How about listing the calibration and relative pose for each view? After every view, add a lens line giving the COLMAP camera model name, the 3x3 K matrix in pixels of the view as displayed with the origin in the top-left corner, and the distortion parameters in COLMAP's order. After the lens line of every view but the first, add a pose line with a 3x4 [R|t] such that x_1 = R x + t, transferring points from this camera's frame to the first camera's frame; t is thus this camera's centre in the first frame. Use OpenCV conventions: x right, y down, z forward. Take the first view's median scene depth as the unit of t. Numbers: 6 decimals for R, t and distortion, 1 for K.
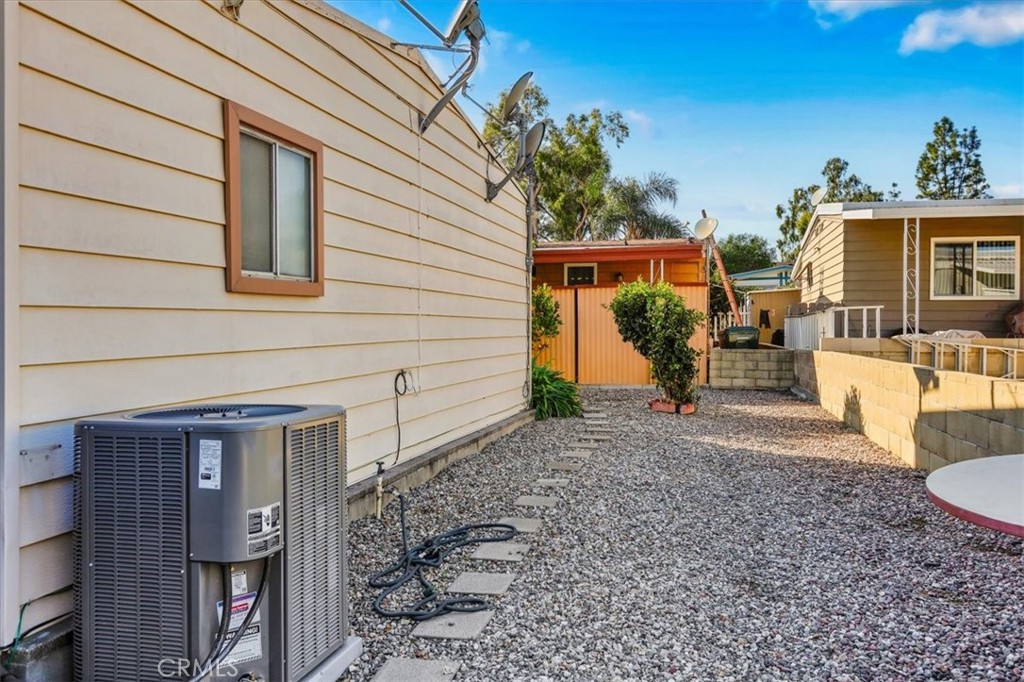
lens RADIAL K [[816.7, 0, 512.3], [0, 816.7, 336.8], [0, 0, 1]] dist [-0.006510, 0.007349]
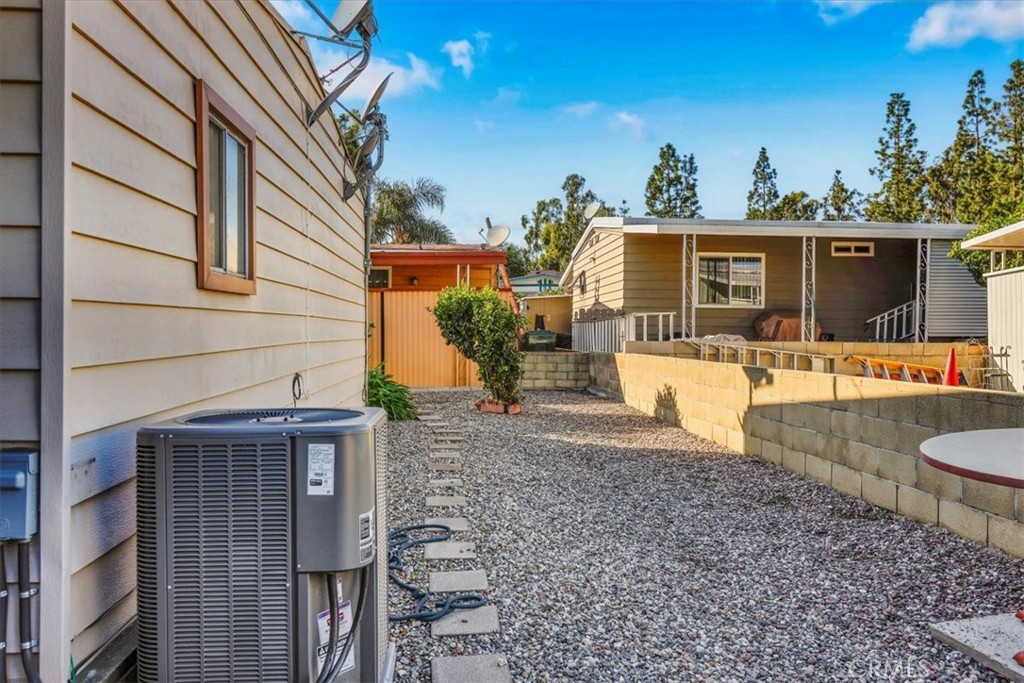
lens RADIAL K [[817.9, 0, 512.2], [0, 817.9, 346.5], [0, 0, 1]] dist [-0.004316, -0.000124]
pose [[0.952855, -0.001571, 0.303422, -0.153370], [-0.000461, 0.999978, 0.006628, 0.002072], [-0.303426, -0.006455, 0.952833, 0.007885]]
